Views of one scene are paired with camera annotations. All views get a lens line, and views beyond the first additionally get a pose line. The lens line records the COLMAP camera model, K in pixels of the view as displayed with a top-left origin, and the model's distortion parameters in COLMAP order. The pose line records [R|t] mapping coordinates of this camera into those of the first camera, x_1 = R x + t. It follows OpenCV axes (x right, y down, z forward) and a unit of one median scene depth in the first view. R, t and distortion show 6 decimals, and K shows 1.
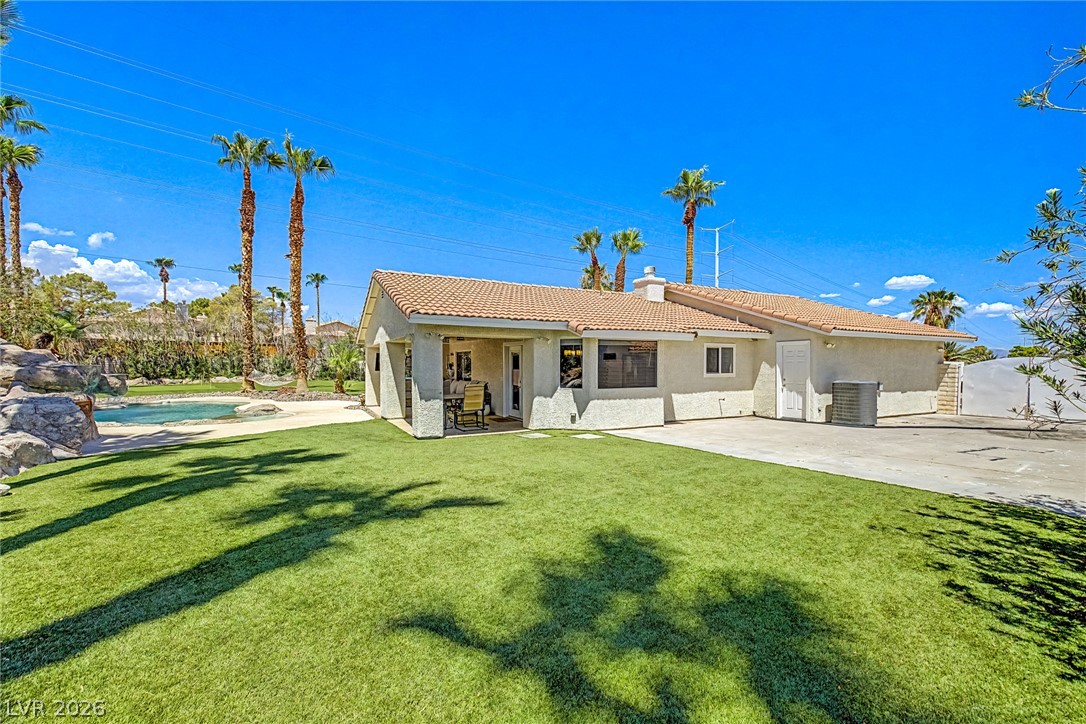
lens RADIAL K [[460.6, 0, 535.7], [0, 460.6, 362.3], [0, 0, 1]] dist [0.001116, -0.000225]
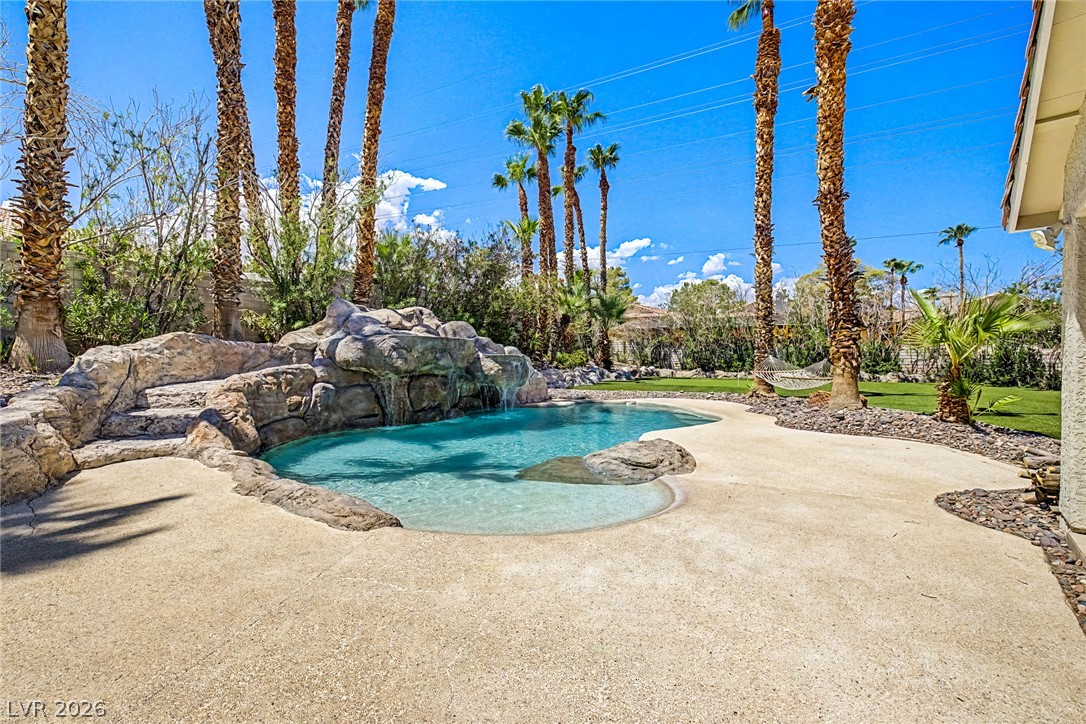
lens RADIAL K [[460.6, 0, 535.7], [0, 460.6, 362.3], [0, 0, 1]] dist [0.001116, -0.000225]
pose [[0.358288, 0.012242, -0.933531, -0.221685], [-0.008138, 0.999917, 0.009989, 0.021670], [0.933576, 0.004018, 0.358358, 0.597363]]
